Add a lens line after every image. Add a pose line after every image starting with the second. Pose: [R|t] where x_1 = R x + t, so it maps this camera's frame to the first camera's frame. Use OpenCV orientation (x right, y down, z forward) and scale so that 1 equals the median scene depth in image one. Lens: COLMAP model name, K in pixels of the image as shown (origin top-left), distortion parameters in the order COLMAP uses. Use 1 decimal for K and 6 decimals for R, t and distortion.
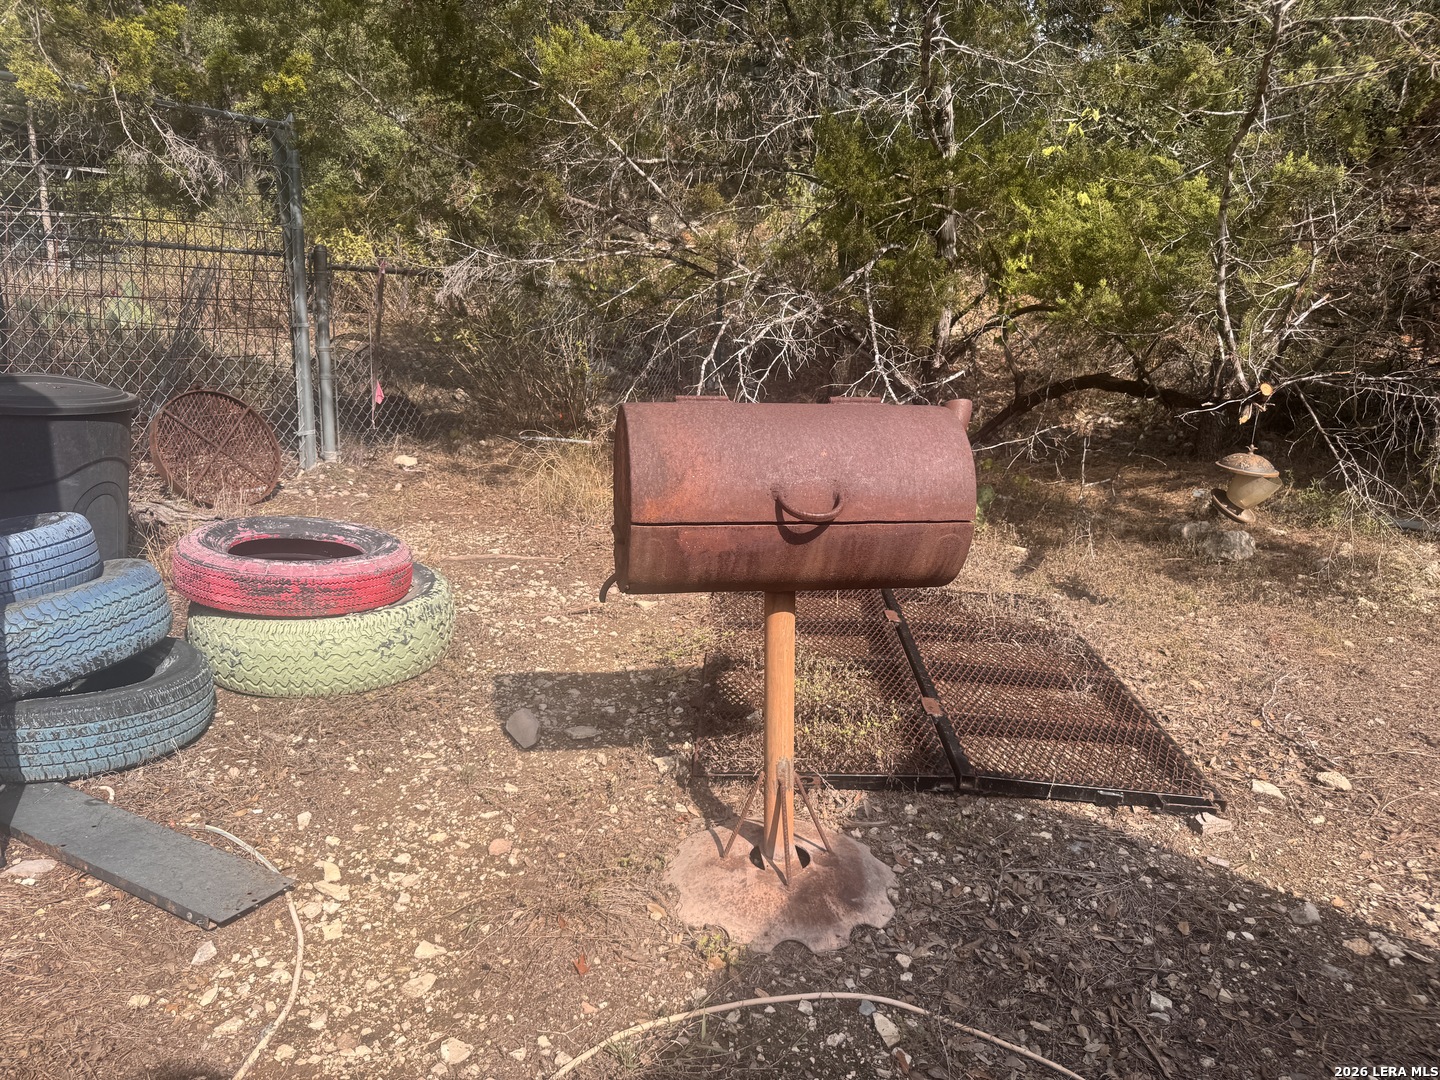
lens RADIAL K [[1025.4, 0, 717.0], [0, 1025.4, 547.1], [0, 0, 1]] dist [0.005693, -0.009358]
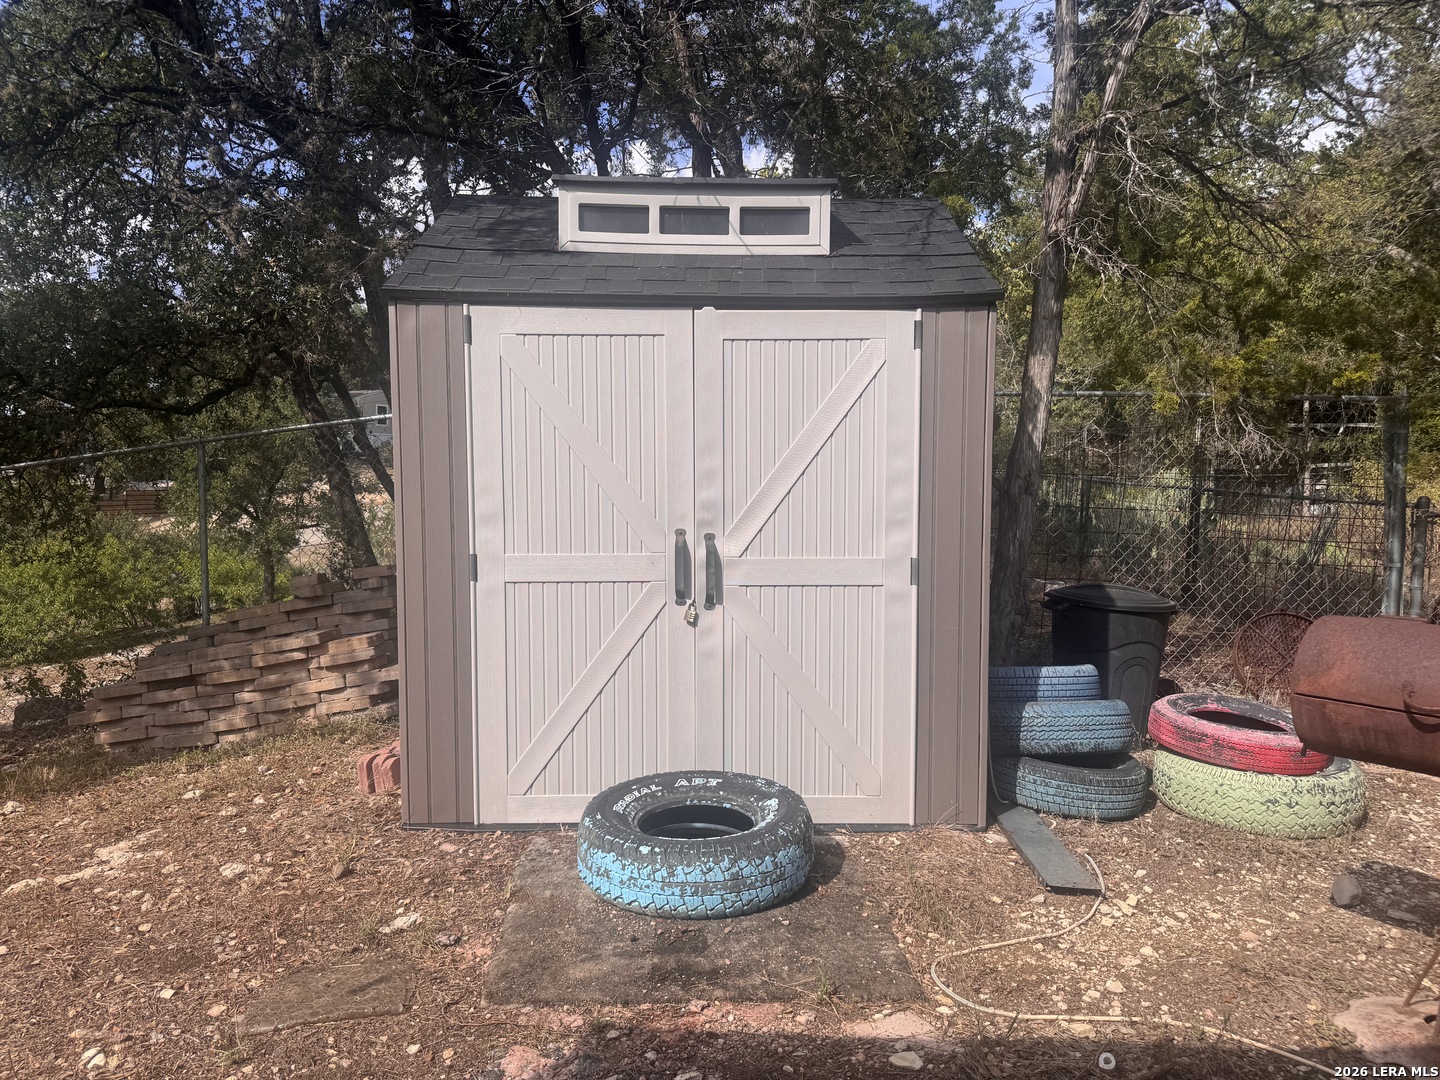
lens RADIAL K [[1025.4, 0, 720.5], [0, 1025.4, 541.9], [0, 0, 1]] dist [0.005693, -0.009358]
pose [[0.441914, 0.024207, -0.896731, 0.574406], [-0.231745, 0.968783, -0.088053, 0.057642], [0.866606, 0.246724, 0.433729, -0.271683]]
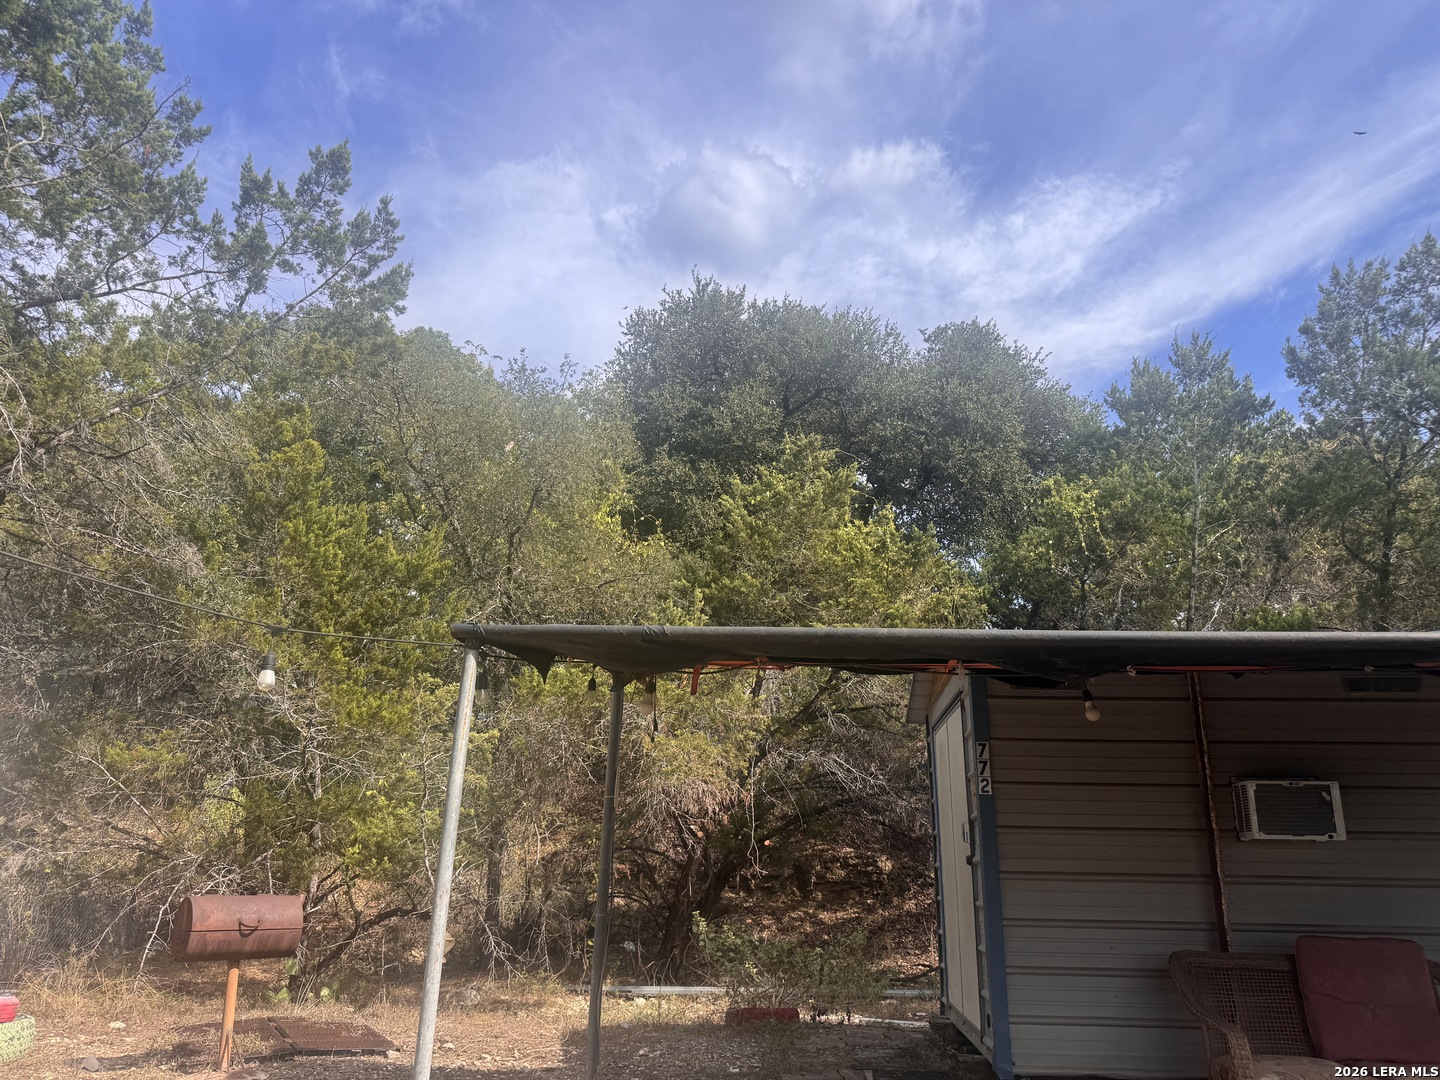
lens RADIAL K [[1025.4, 0, 709.2], [0, 1025.4, 548.0], [0, 0, 1]] dist [0.005693, -0.009358]
pose [[0.858421, 0.137422, 0.494194, -0.291536], [0.142823, 0.861311, -0.487592, 0.489062], [-0.492661, 0.489141, 0.719740, -1.792770]]
